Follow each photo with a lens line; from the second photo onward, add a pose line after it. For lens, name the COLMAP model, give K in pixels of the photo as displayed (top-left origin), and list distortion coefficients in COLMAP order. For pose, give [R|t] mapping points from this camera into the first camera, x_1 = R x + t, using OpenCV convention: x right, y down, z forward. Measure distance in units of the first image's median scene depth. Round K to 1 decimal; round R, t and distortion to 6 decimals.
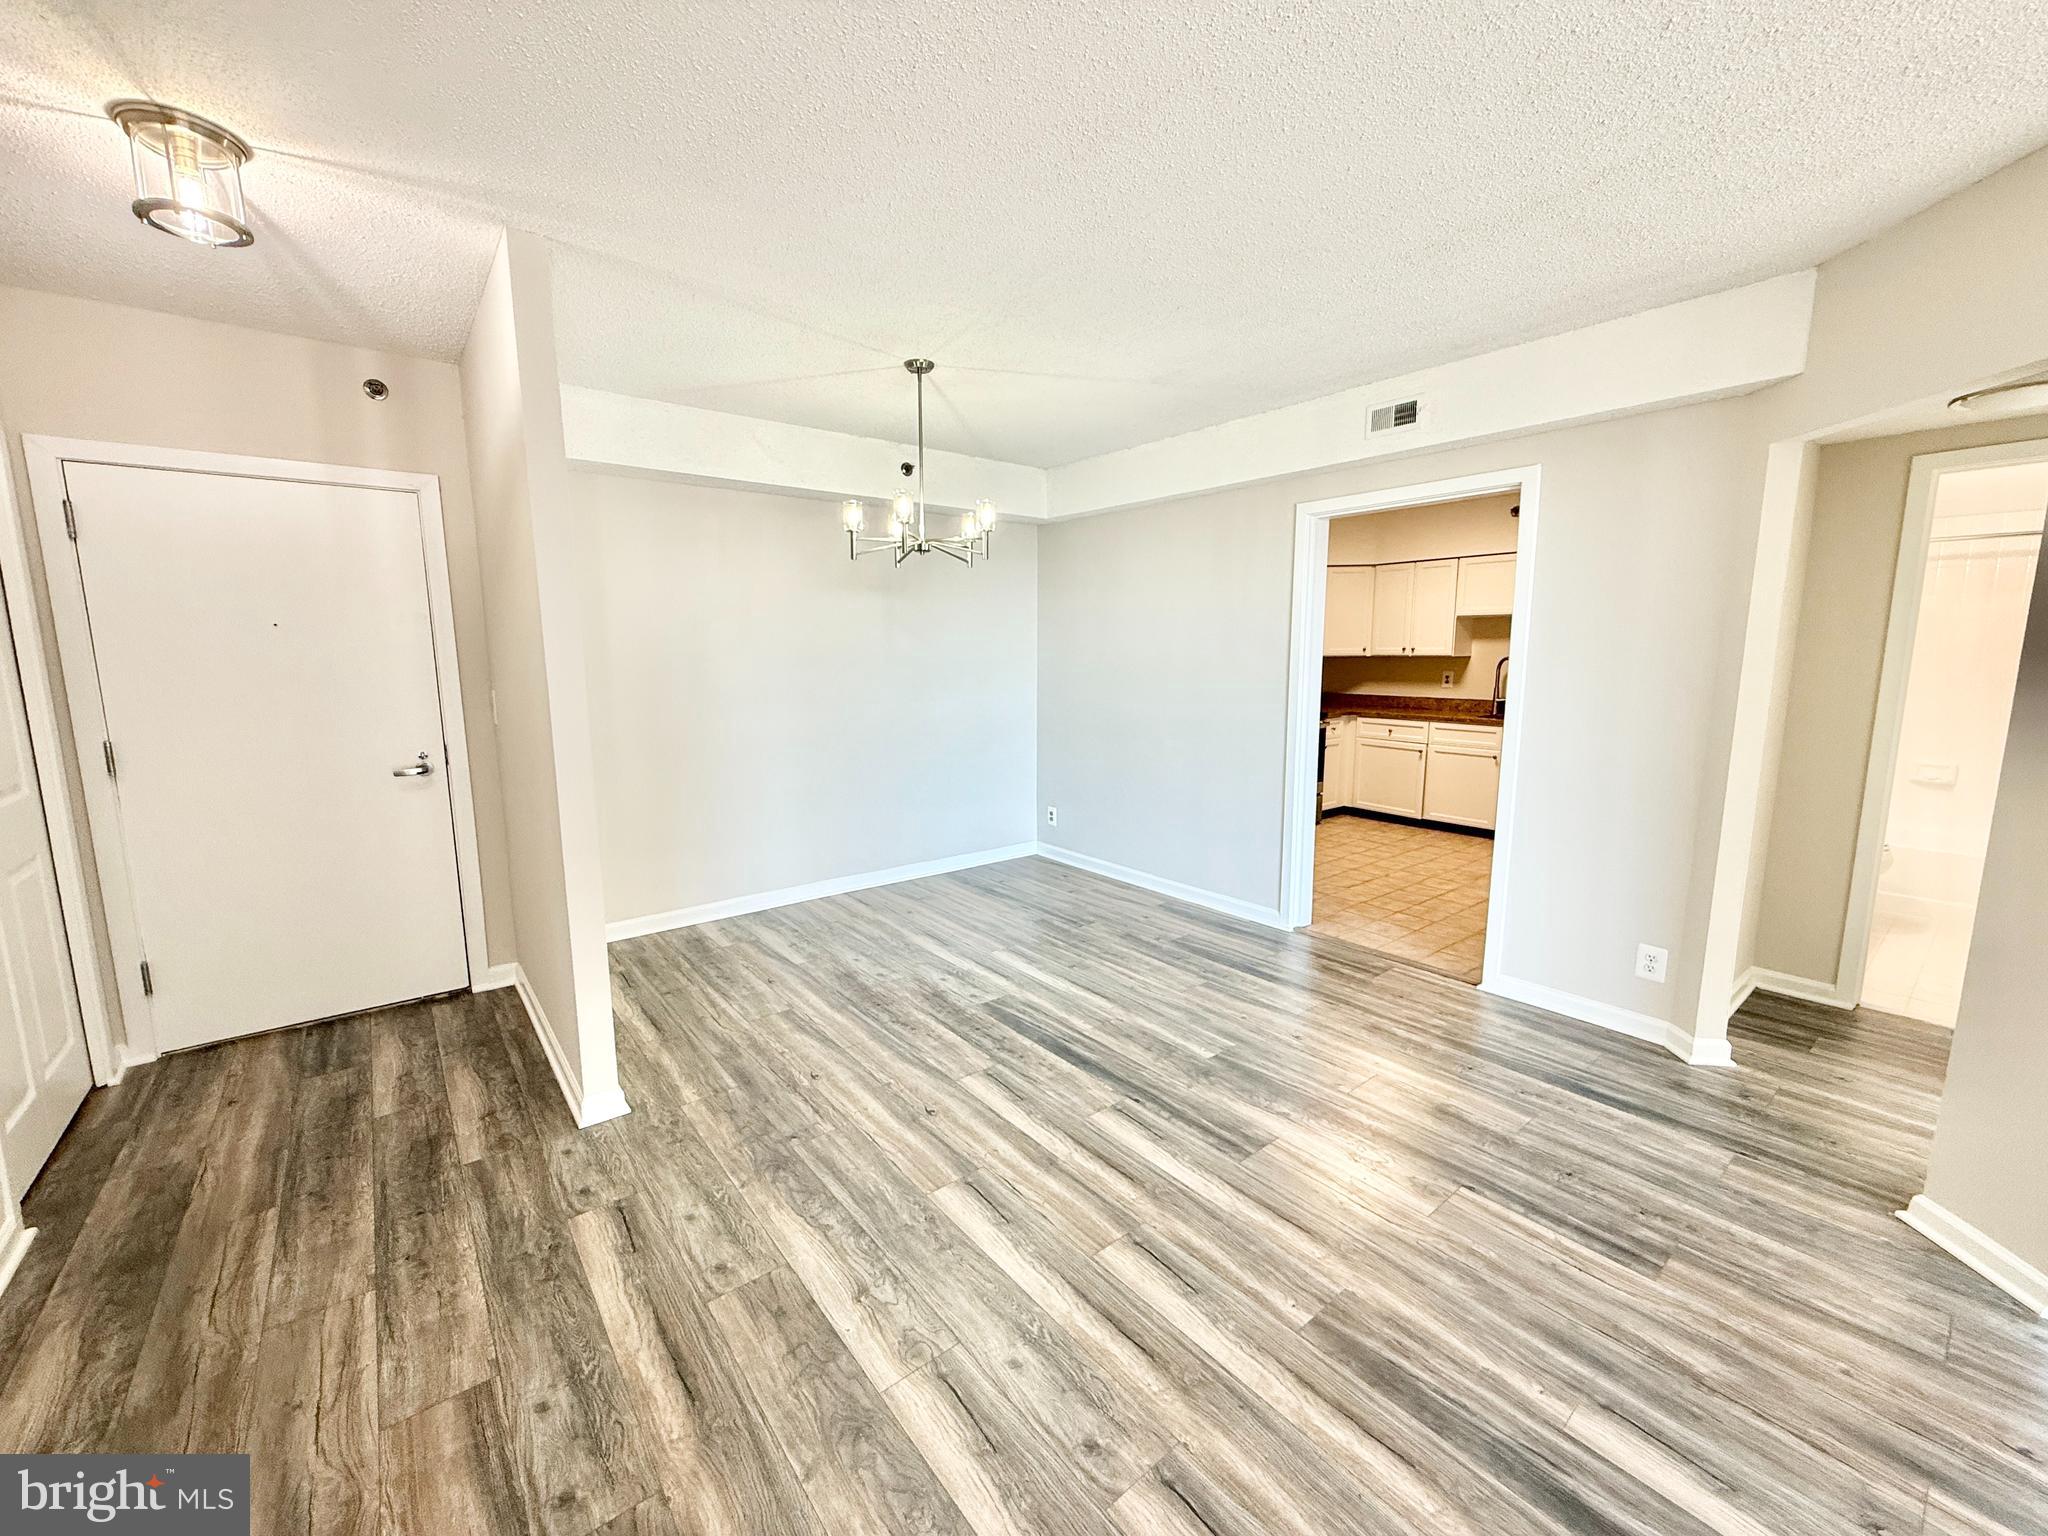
lens RADIAL K [[815.7, 0, 1020.0], [0, 815.7, 764.4], [0, 0, 1]] dist [-0.000386, -0.000149]
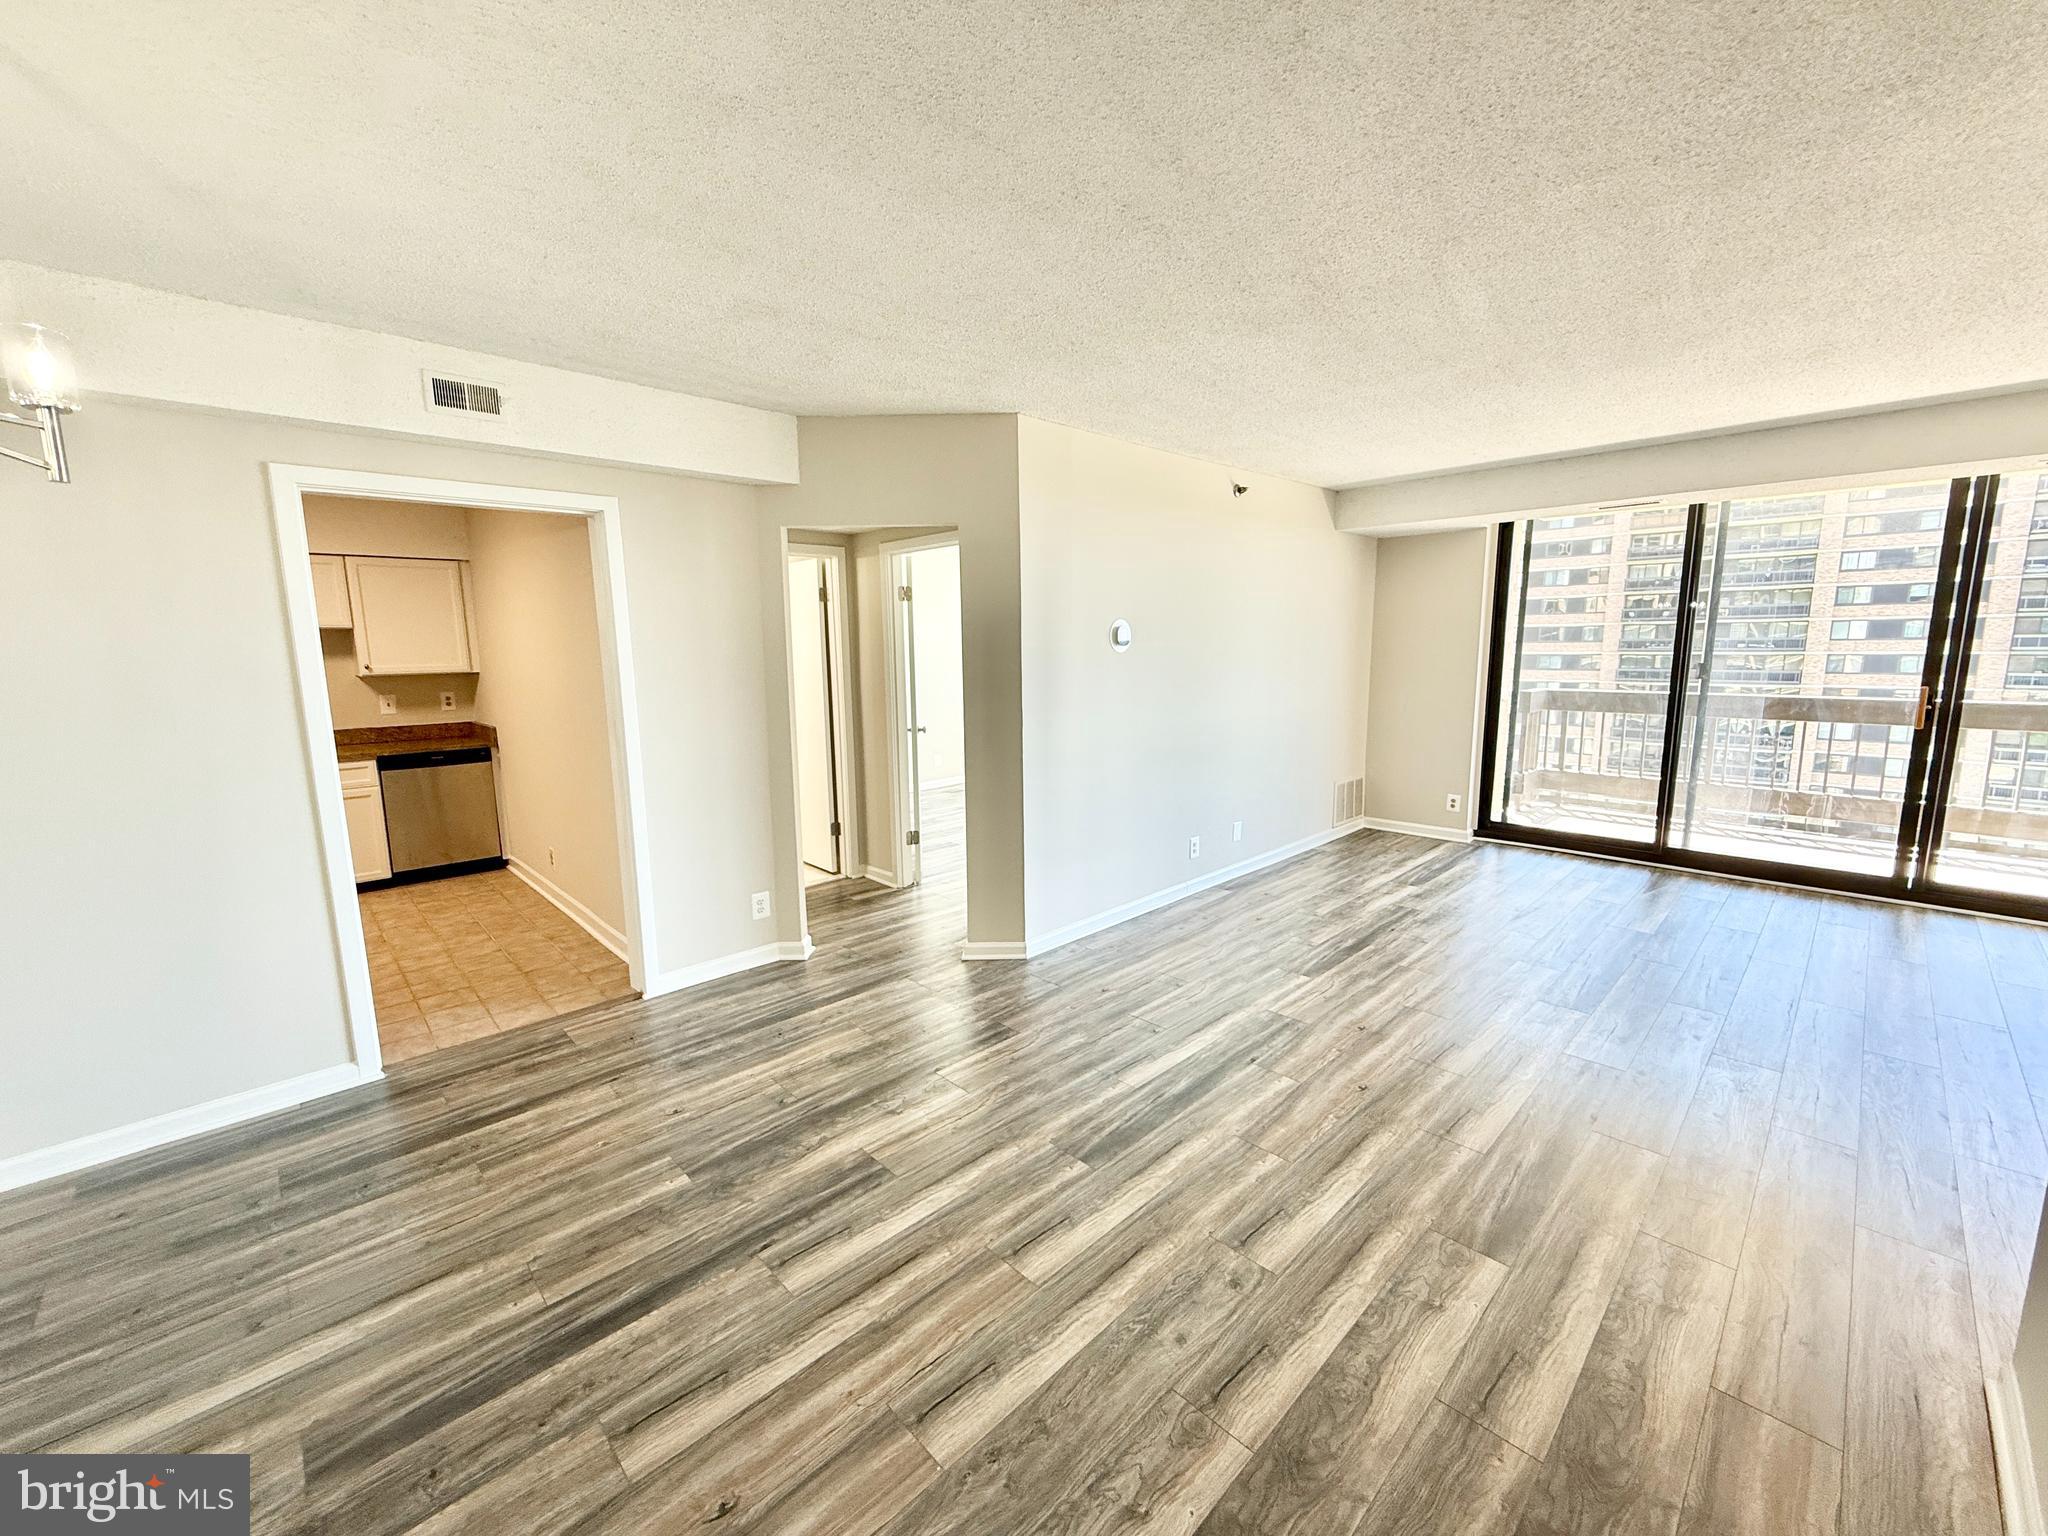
lens RADIAL K [[813.3, 0, 1020.1], [0, 813.3, 763.4], [0, 0, 1]] dist [0.002098, -0.000543]
pose [[-0.088351, -0.140464, 0.986136, -0.504076], [0.153459, 0.976269, 0.152807, -0.112311], [-0.984197, 0.164832, -0.064699, 0.613704]]
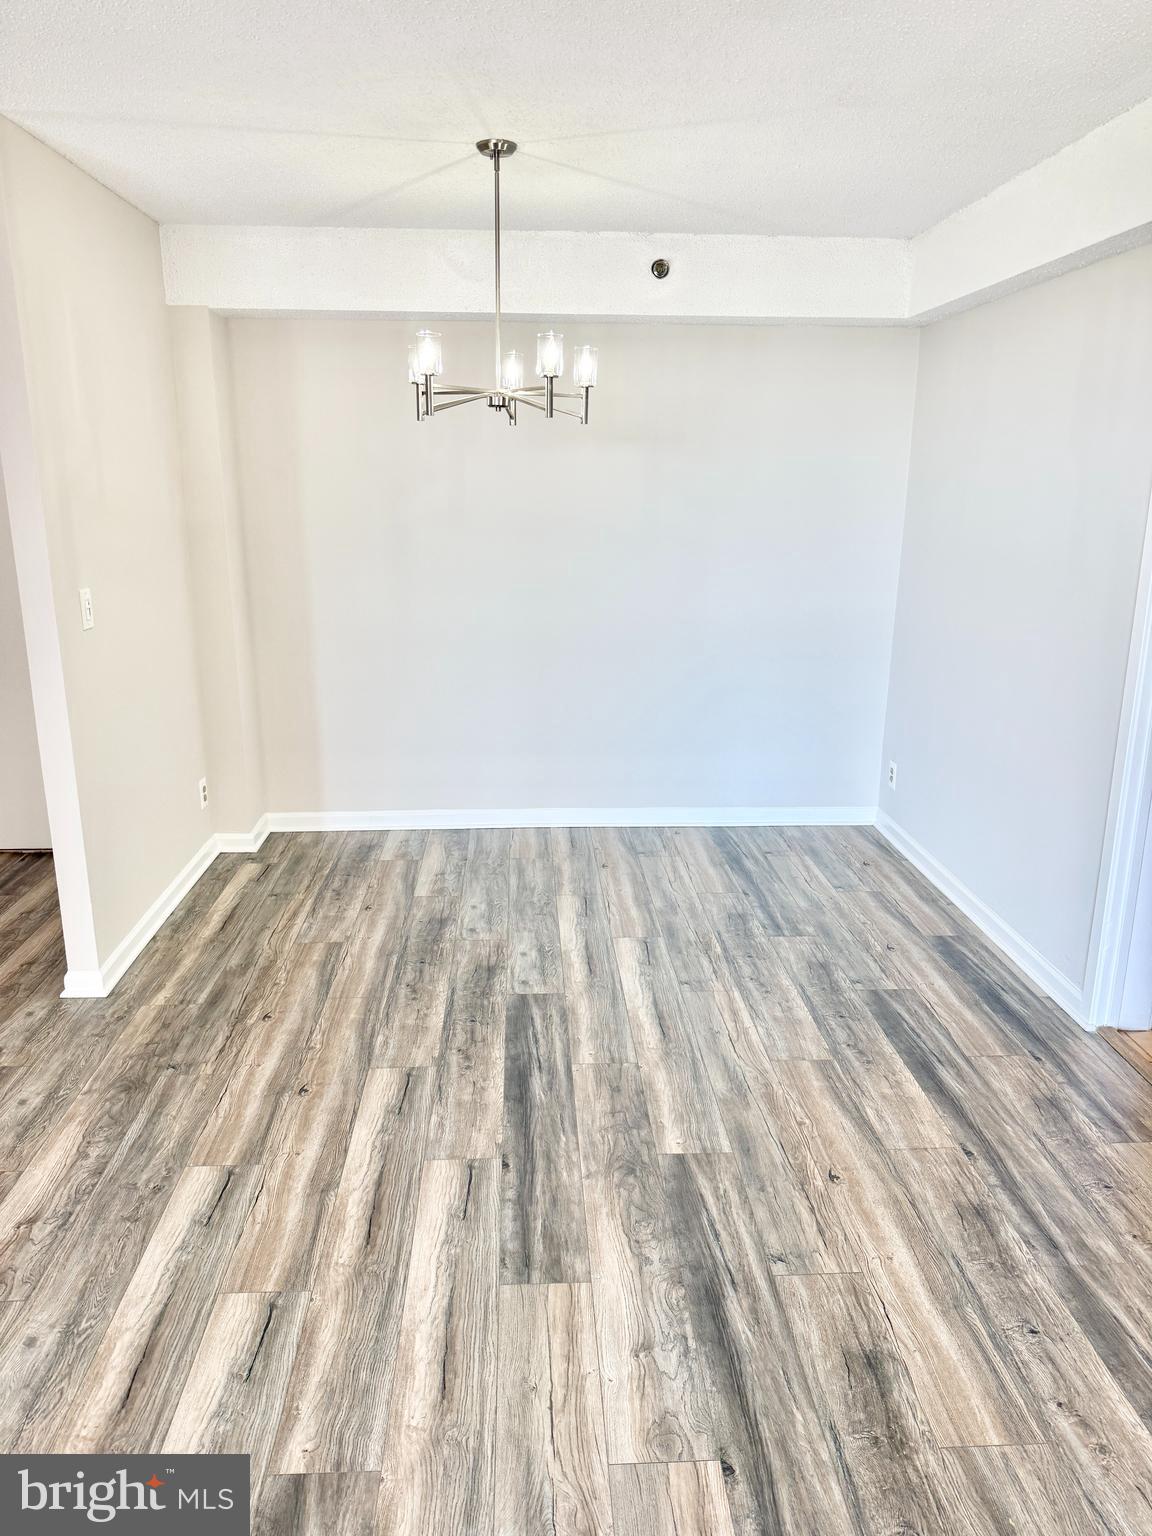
lens RADIAL K [[1072.5, 0, 577.6], [0, 1072.5, 775.2], [0, 0, 1]] dist [0.094692, -0.163557]
pose [[0.812434, 0.160203, -0.560613, 0.594072], [-0.089164, 0.984339, 0.152073, -0.088579], [0.576196, -0.073563, 0.813995, 0.205115]]
